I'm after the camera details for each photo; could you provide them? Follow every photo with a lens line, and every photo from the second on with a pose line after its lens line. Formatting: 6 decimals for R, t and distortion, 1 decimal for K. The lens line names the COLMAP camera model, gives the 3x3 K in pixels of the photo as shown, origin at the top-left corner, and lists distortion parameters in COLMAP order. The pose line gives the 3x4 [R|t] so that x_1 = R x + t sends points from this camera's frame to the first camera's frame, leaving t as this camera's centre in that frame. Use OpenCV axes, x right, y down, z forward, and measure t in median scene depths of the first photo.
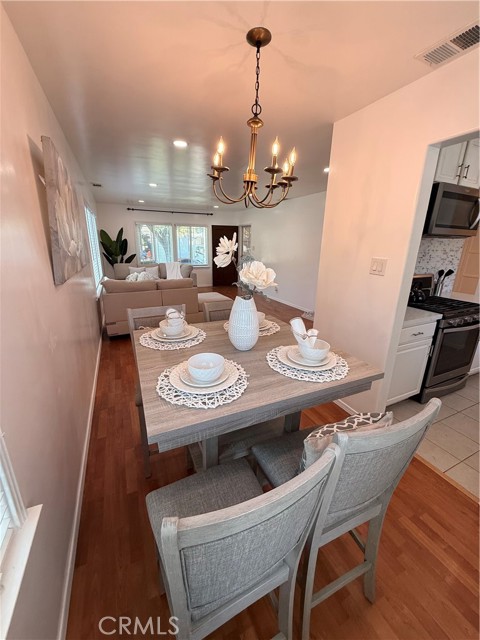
lens RADIAL K [[255.2, 0, 239.0], [0, 255.2, 318.4], [0, 0, 1]] dist [-0.005765, -0.000012]
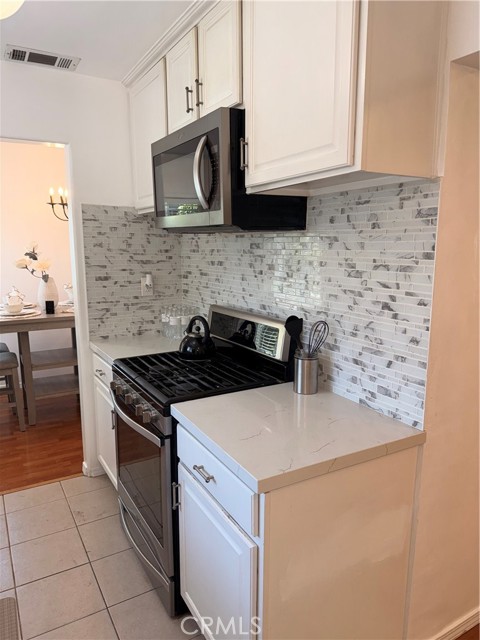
lens RADIAL K [[460.5, 0, 242.1], [0, 460.5, 318.7], [0, 0, 1]] dist [0.054668, -0.020037]
pose [[0.077095, 0.143737, -0.986608, 1.432117], [-0.281528, 0.952423, 0.116758, -0.243481], [0.956451, 0.268757, 0.113893, 0.862160]]
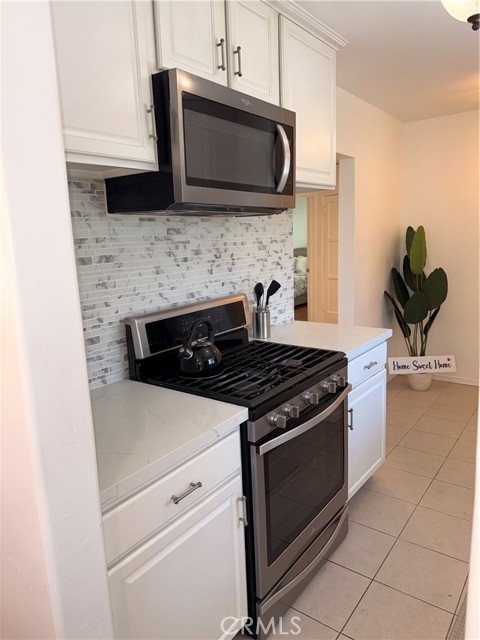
lens RADIAL K [[460.5, 0, 241.7], [0, 460.5, 319.9], [0, 0, 1]] dist [0.054668, -0.020037]
pose [[0.872556, -0.135976, 0.469209, 0.370364], [0.189861, 0.979366, -0.069251, -0.073897], [-0.450111, 0.149510, 0.880368, 0.287922]]
